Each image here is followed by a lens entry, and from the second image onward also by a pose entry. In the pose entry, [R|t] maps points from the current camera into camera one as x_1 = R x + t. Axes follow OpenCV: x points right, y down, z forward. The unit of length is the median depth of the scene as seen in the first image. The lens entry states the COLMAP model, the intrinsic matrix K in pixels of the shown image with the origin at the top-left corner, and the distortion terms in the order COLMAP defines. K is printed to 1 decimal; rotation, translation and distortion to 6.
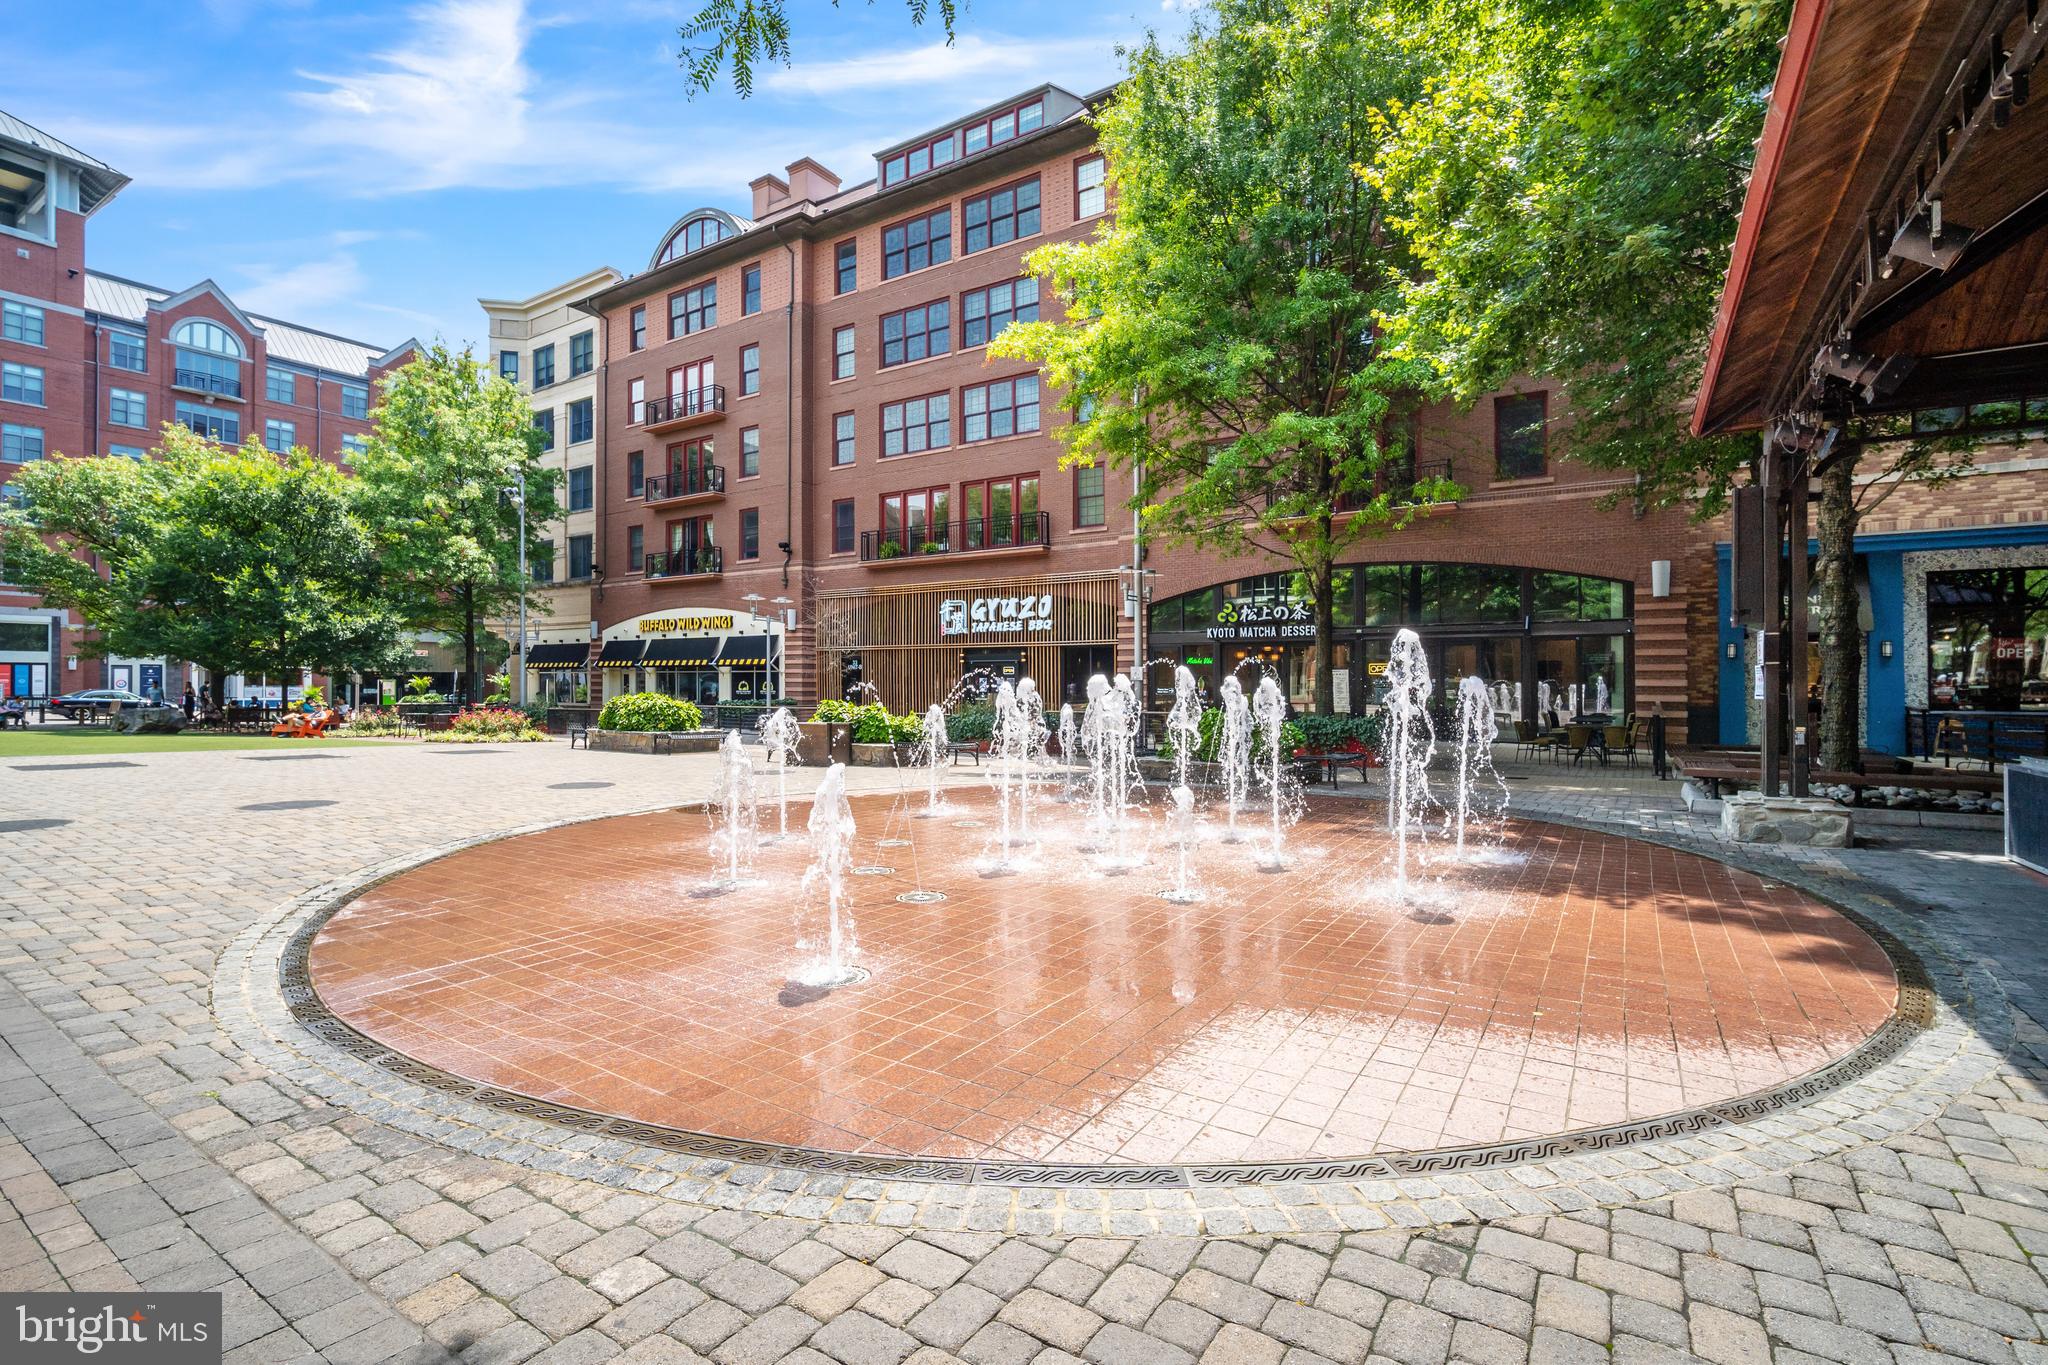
lens RADIAL K [[908.9, 0, 1010.7], [0, 908.9, 683.0], [0, 0, 1]] dist [-0.009773, 0.002656]
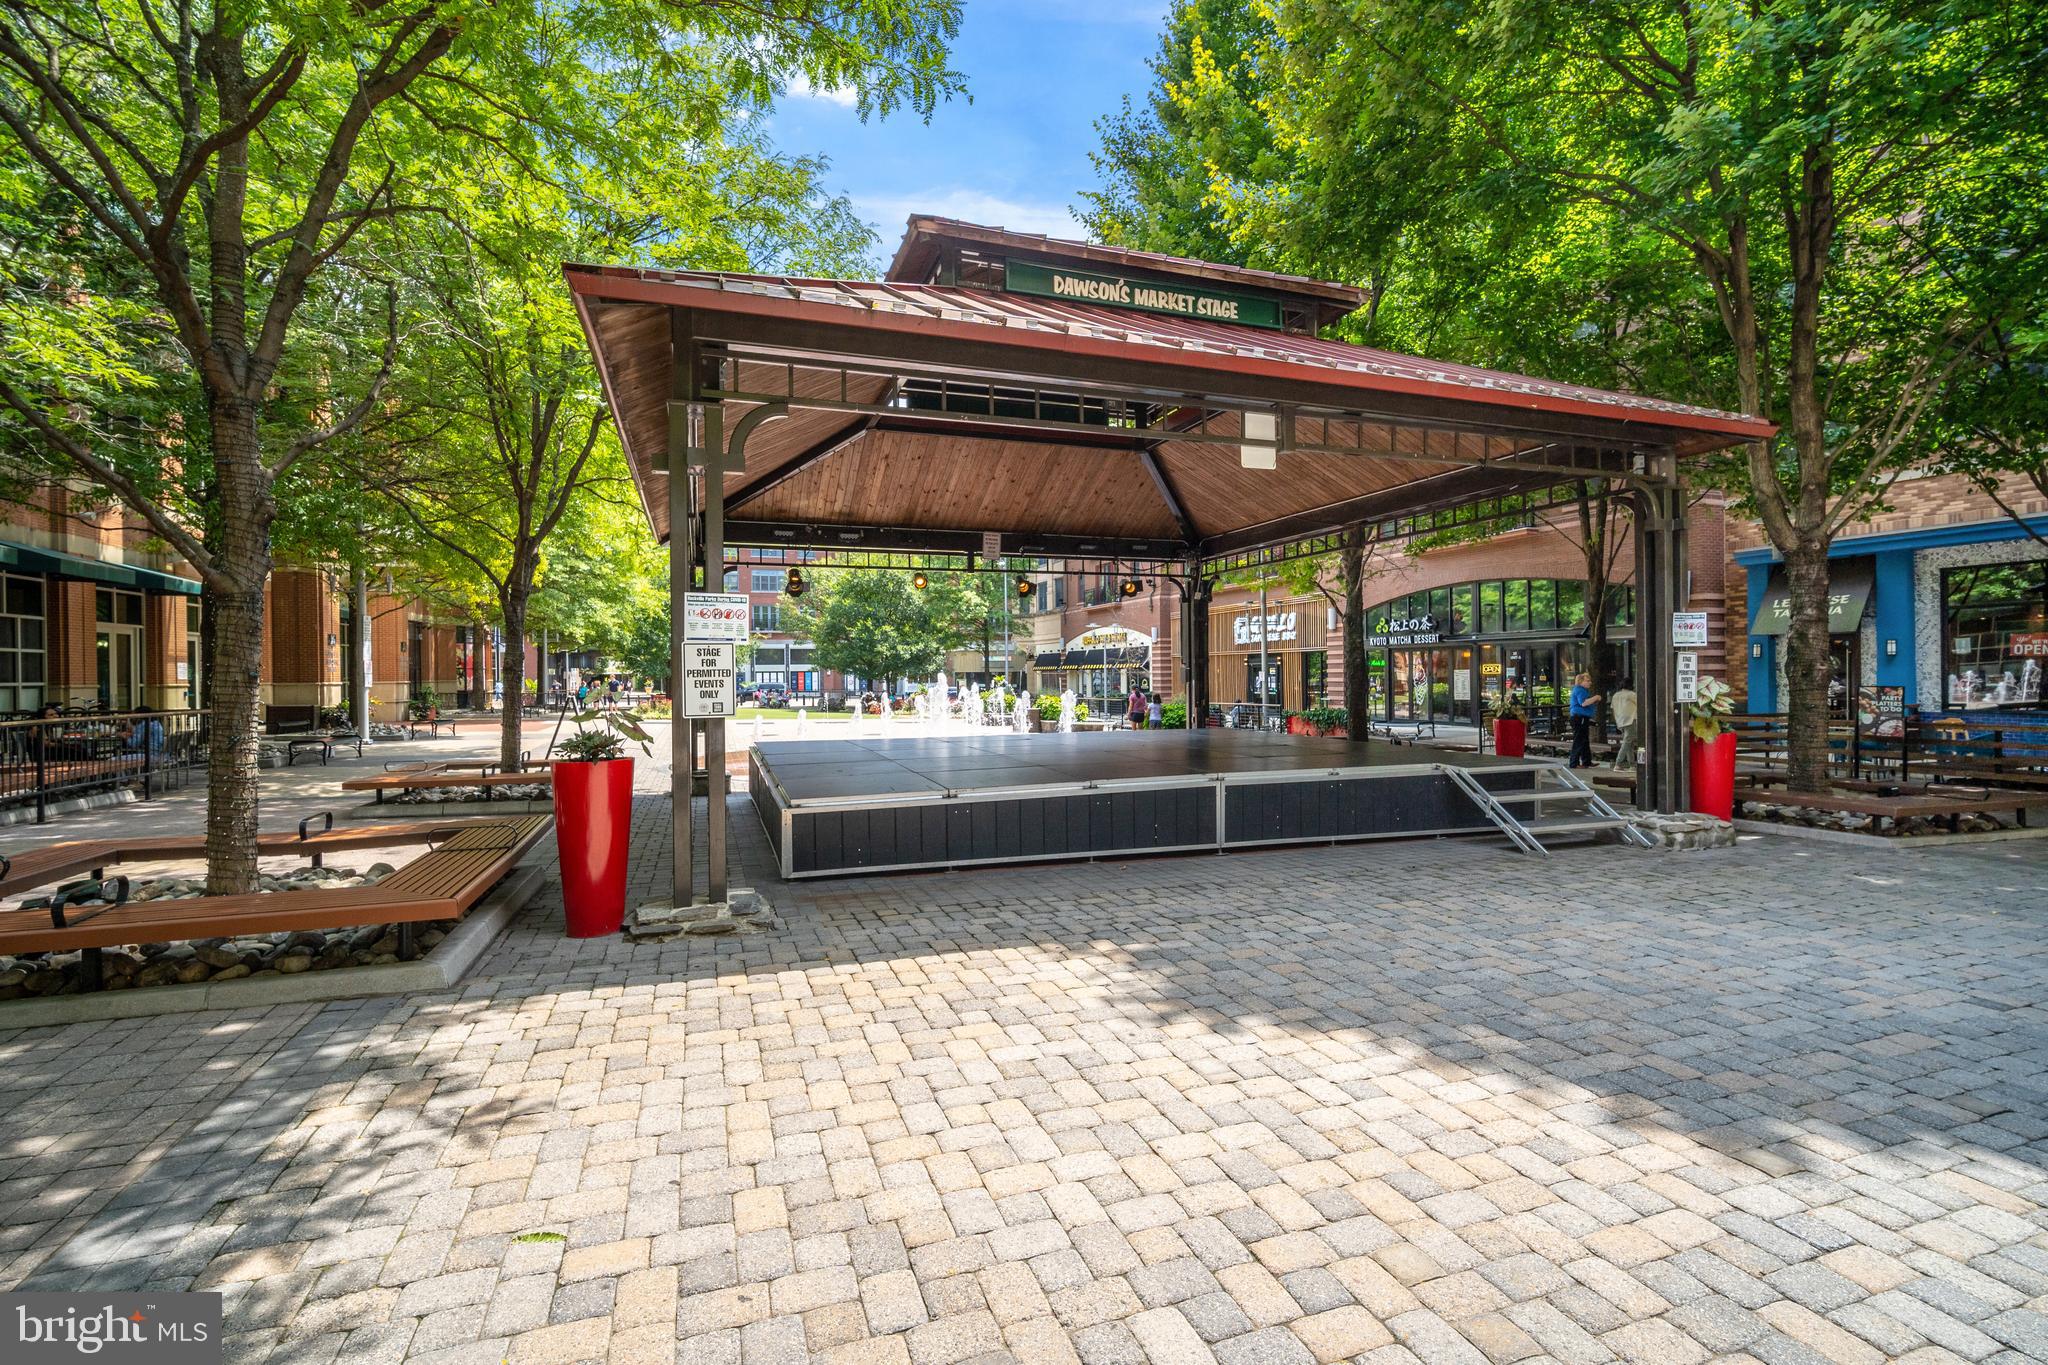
lens RADIAL K [[908.9, 0, 1046.1], [0, 908.9, 682.0], [0, 0, 1]] dist [-0.009773, 0.002656]
pose [[0.807094, -0.007206, -0.590378, 0.452738], [0.014154, 0.999874, 0.007146, -0.010799], [0.590253, -0.014123, 0.807095, -0.215432]]
